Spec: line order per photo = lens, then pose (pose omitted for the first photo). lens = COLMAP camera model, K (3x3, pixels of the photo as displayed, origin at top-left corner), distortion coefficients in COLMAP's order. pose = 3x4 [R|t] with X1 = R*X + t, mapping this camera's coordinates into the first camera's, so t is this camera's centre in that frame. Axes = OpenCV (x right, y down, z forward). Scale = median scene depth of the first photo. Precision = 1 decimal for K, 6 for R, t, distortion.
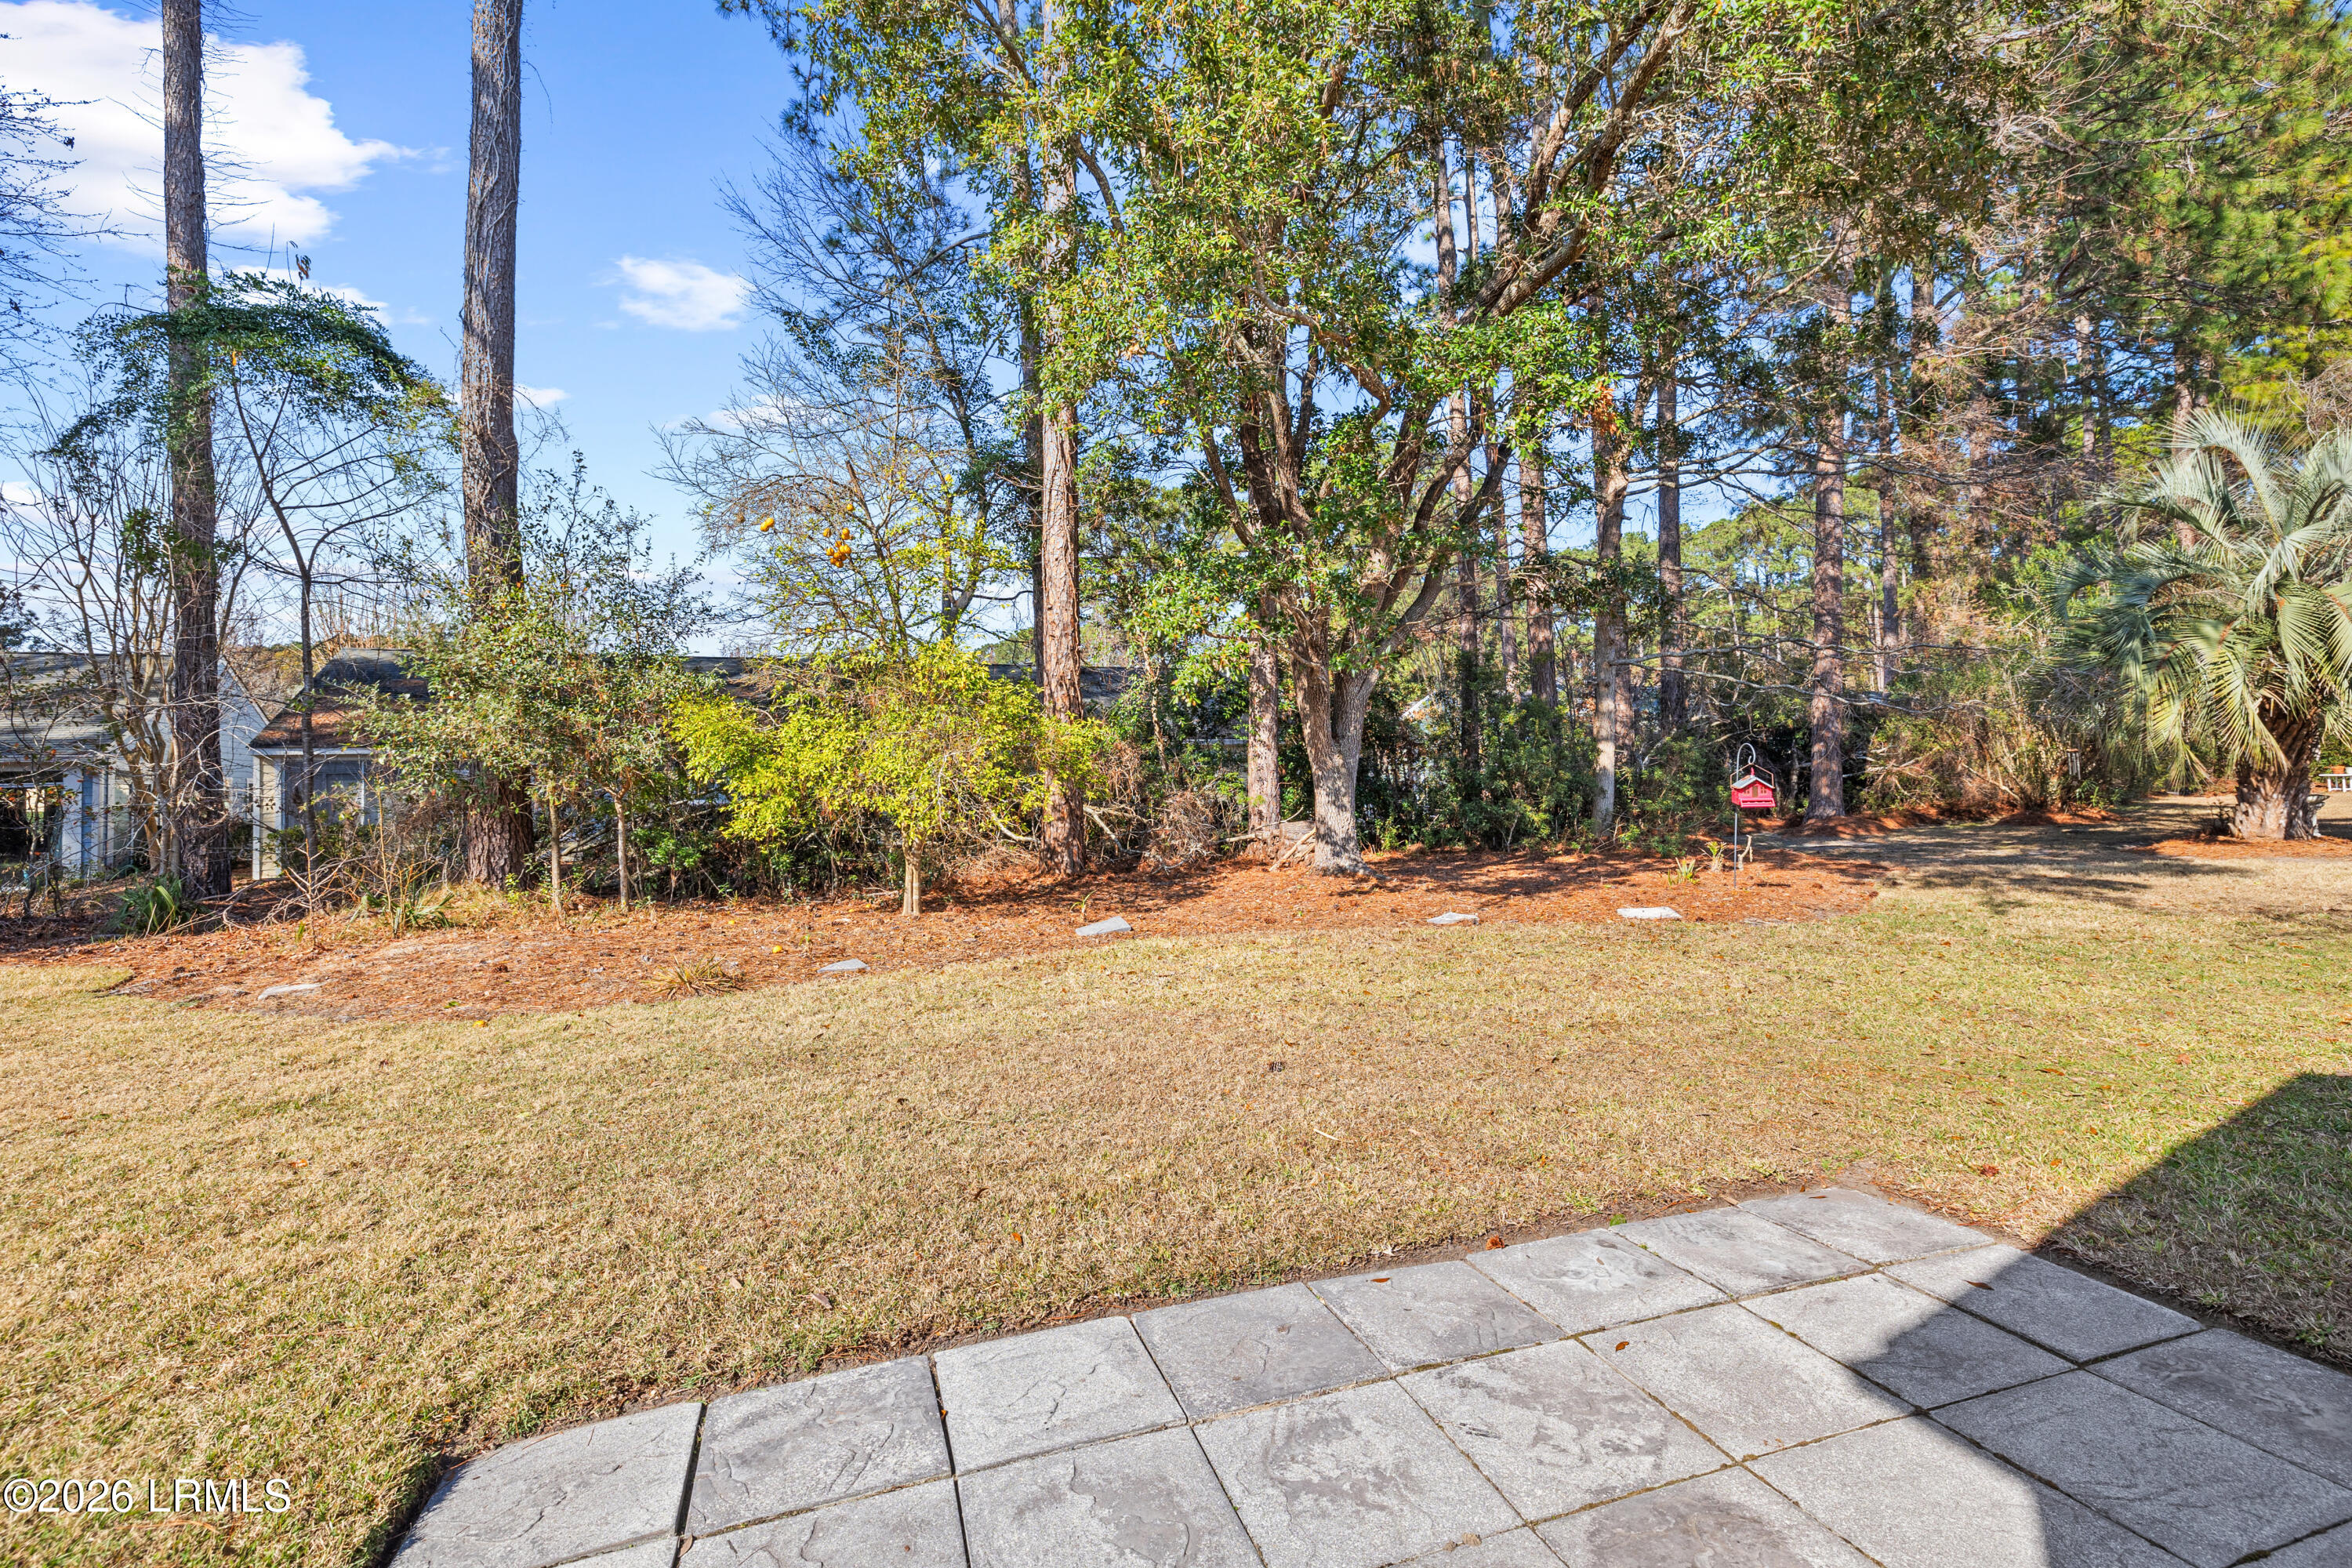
lens RADIAL K [[995.6, 0, 1142.3], [0, 995.6, 738.3], [0, 0, 1]] dist [-0.001725, 0.000149]
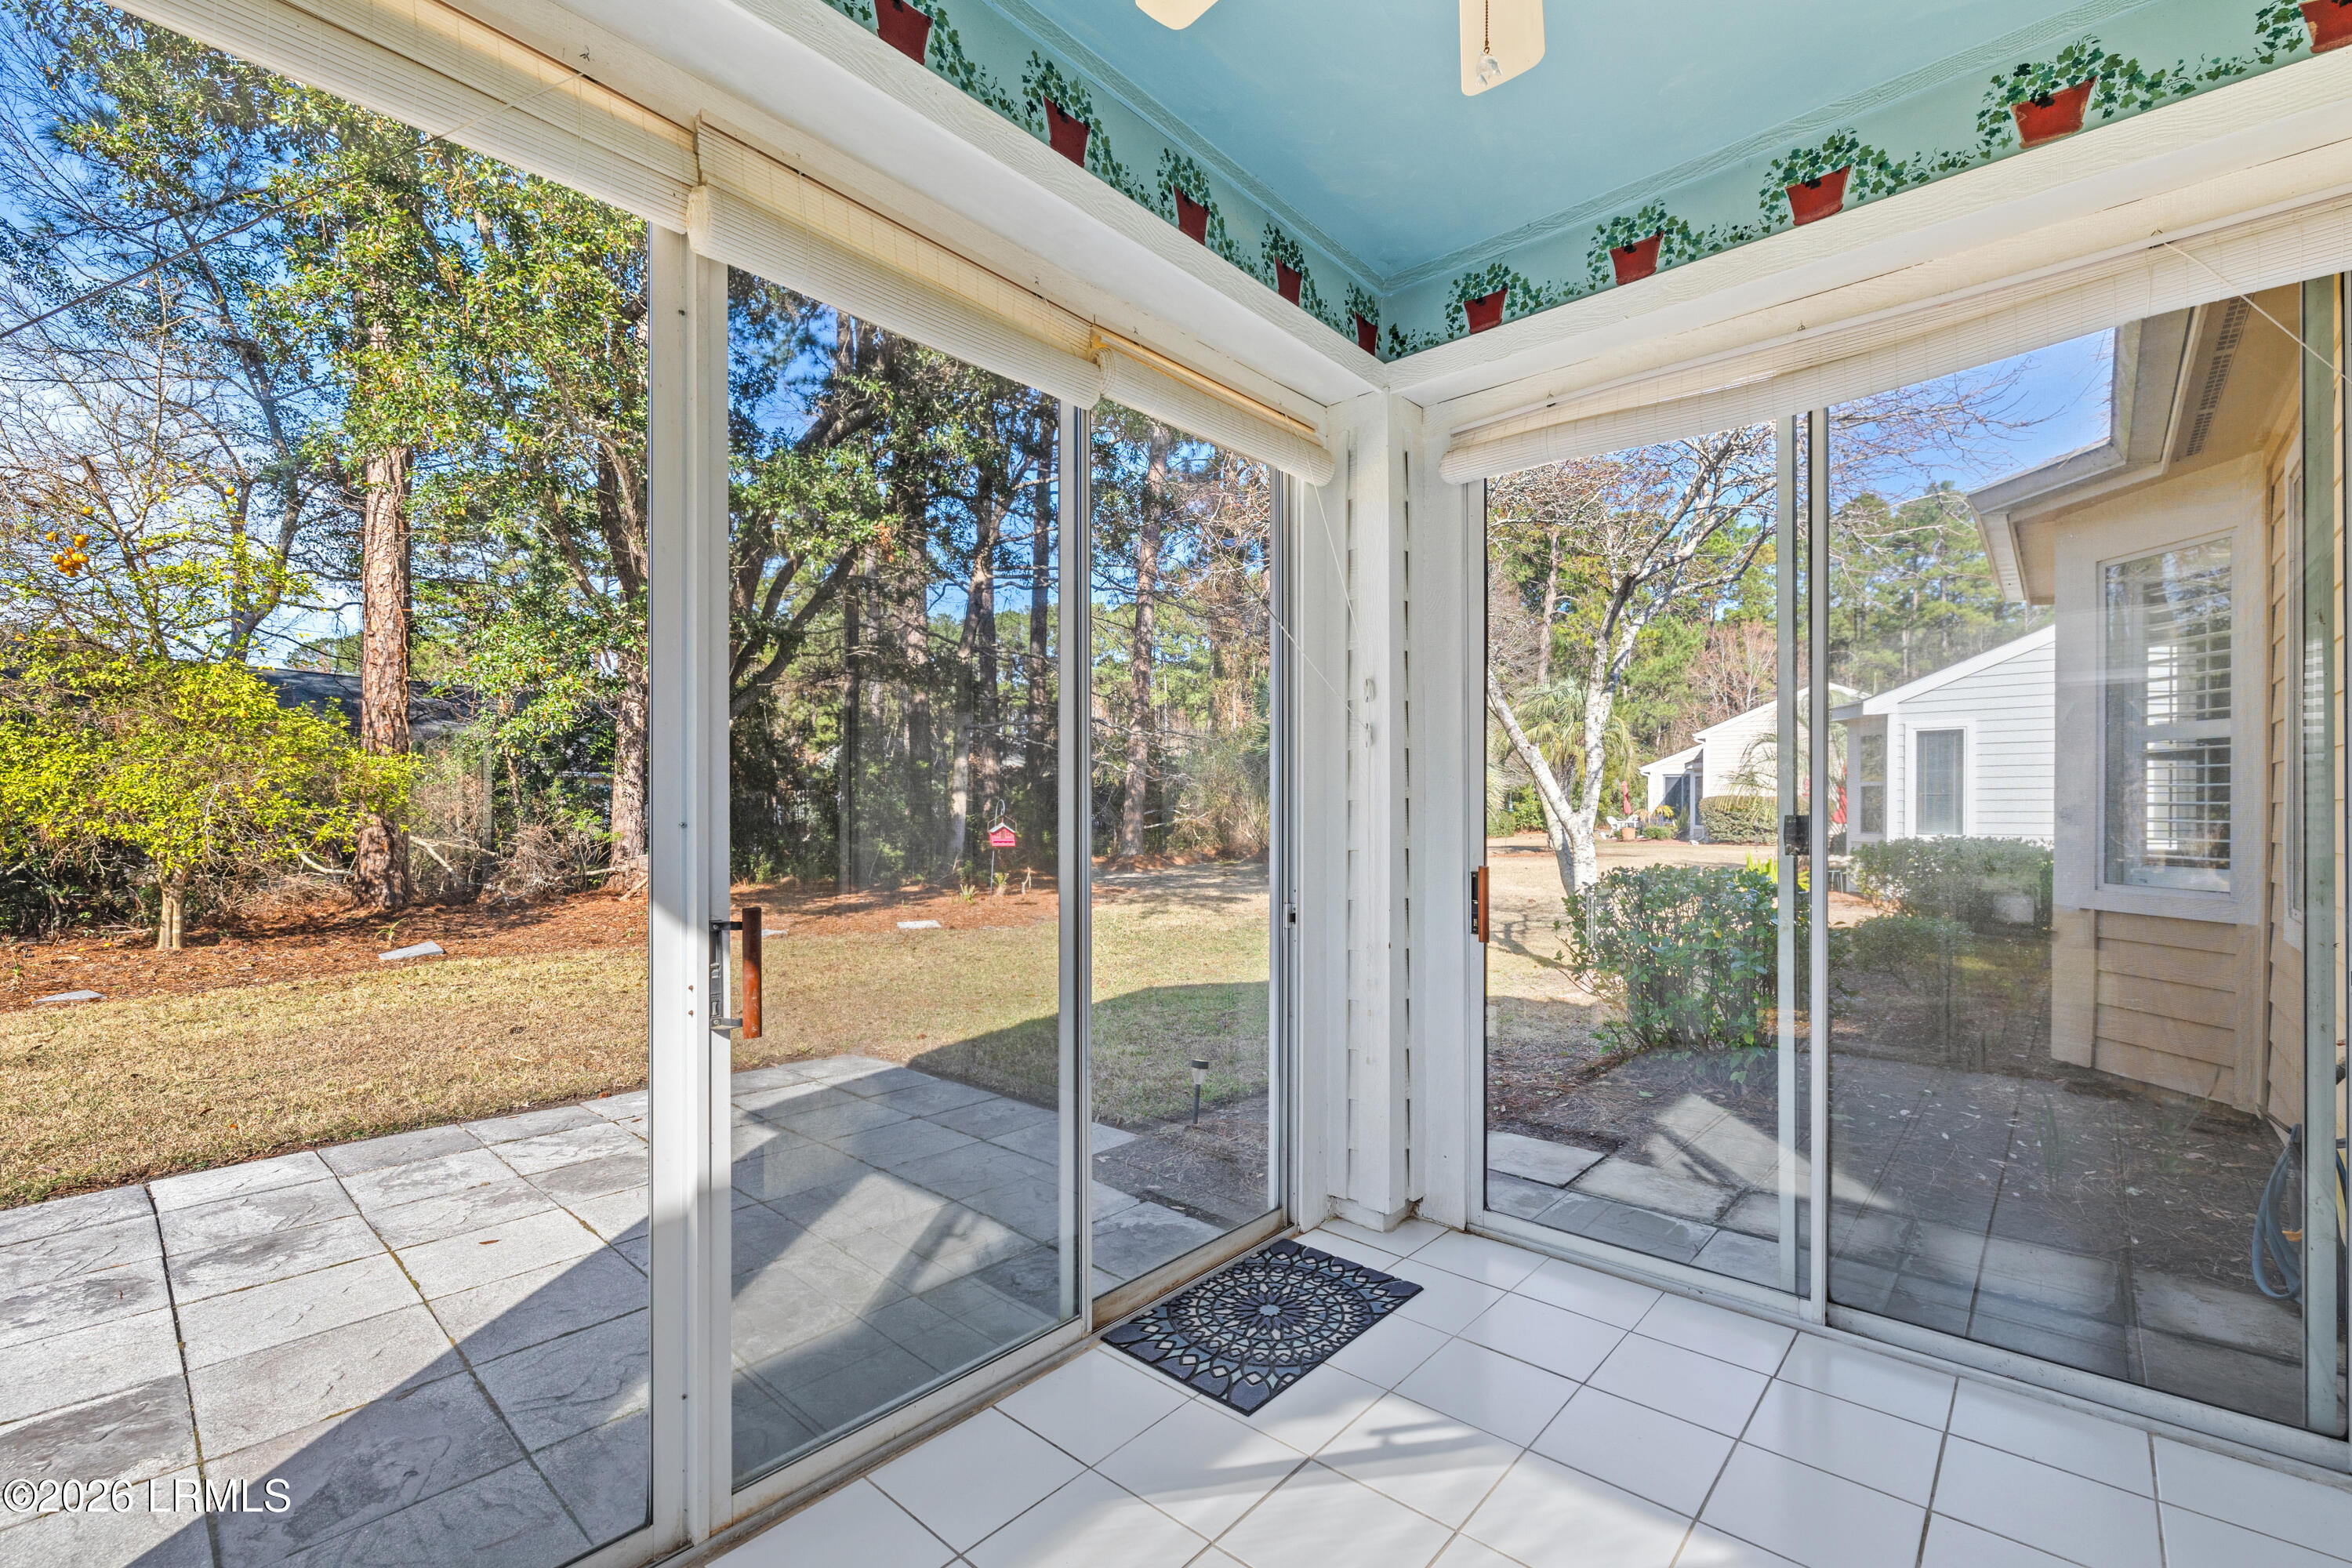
lens RADIAL K [[995.6, 0, 1141.3], [0, 995.6, 815.7], [0, 0, 1]] dist [-0.001725, 0.000149]
pose [[0.861454, 0.026316, 0.507154, 0.079218], [-0.046123, 0.998583, 0.026528, -0.017524], [-0.505737, -0.046244, 0.861447, -0.268578]]
